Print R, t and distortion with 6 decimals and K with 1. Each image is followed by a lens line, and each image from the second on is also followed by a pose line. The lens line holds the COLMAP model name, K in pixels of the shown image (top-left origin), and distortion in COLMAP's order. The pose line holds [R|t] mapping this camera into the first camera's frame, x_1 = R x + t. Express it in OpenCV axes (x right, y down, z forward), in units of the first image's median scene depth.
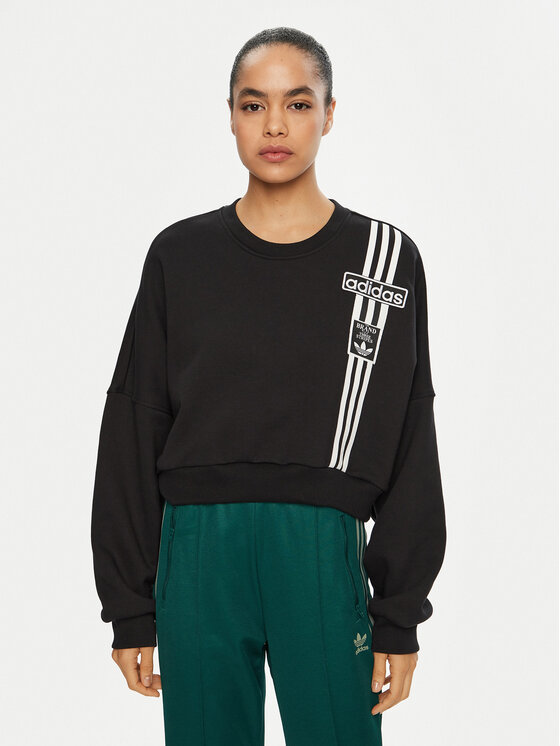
lens RADIAL K [[970.1, 0, 280.0], [0, 970.1, 373.0], [0, 0, 1]] dist [0.004005, 0.008992]
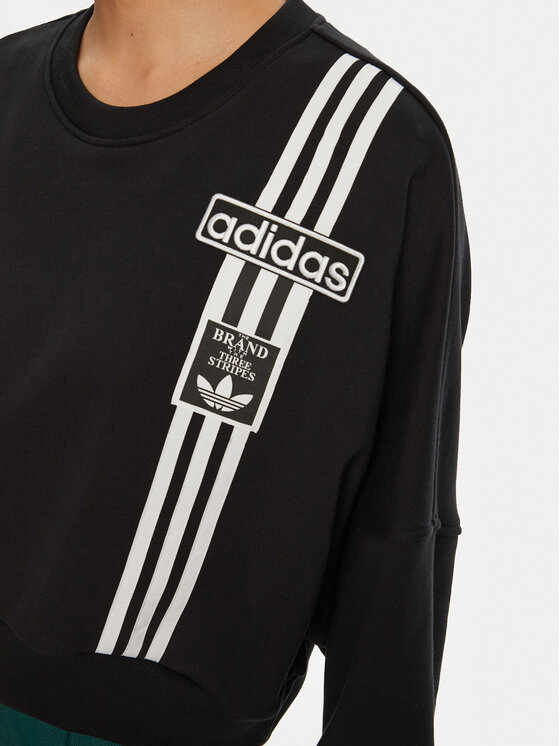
lens RADIAL K [[895.6, 0, 280.0], [0, 895.6, 373.0], [0, 0, 1]] dist [-0.096726, -0.000221]
pose [[0.896933, 0.168192, -0.408929, 0.253848], [-0.096585, 0.977022, 0.190000, -0.104775], [0.431489, -0.130921, 0.892568, 0.675431]]
